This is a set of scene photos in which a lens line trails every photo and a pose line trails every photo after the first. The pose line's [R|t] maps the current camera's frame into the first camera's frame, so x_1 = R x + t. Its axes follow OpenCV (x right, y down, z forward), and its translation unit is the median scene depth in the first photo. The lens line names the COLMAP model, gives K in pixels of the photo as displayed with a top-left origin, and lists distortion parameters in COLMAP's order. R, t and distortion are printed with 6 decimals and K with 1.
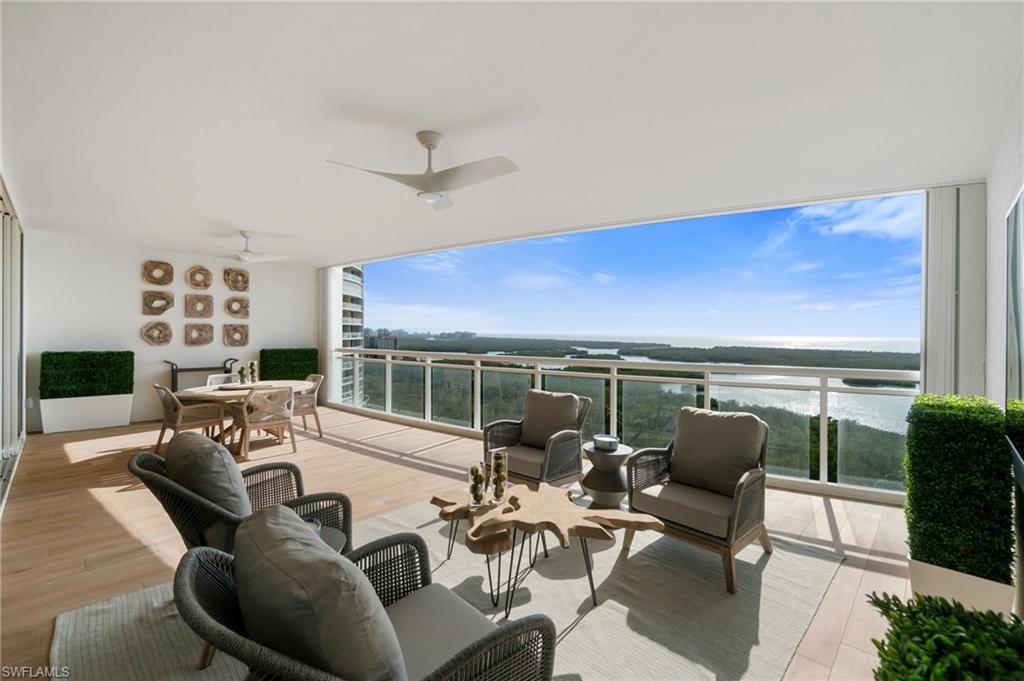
lens RADIAL K [[445.1, 0, 502.1], [0, 445.1, 339.9], [0, 0, 1]] dist [-0.008244, 0.002017]
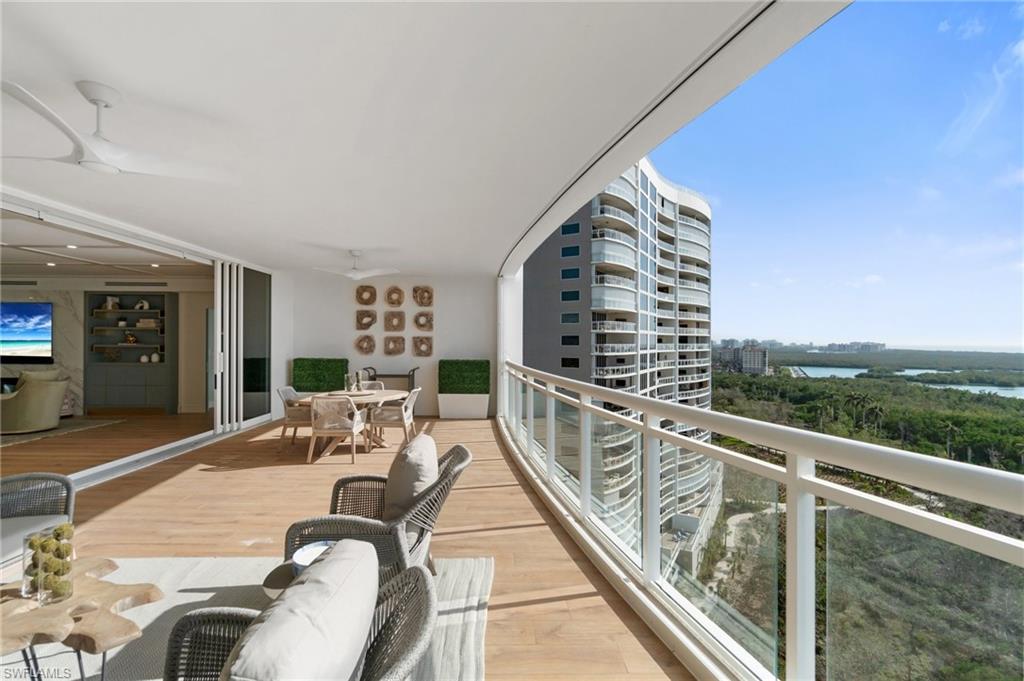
lens RADIAL K [[445.1, 0, 505.4], [0, 445.1, 347.7], [0, 0, 1]] dist [-0.008244, 0.002017]
pose [[0.717407, 0.003127, -0.696647, 0.315146], [-0.008403, 0.999956, -0.004164, -0.004122], [0.696603, 0.008841, 0.717402, 0.341337]]
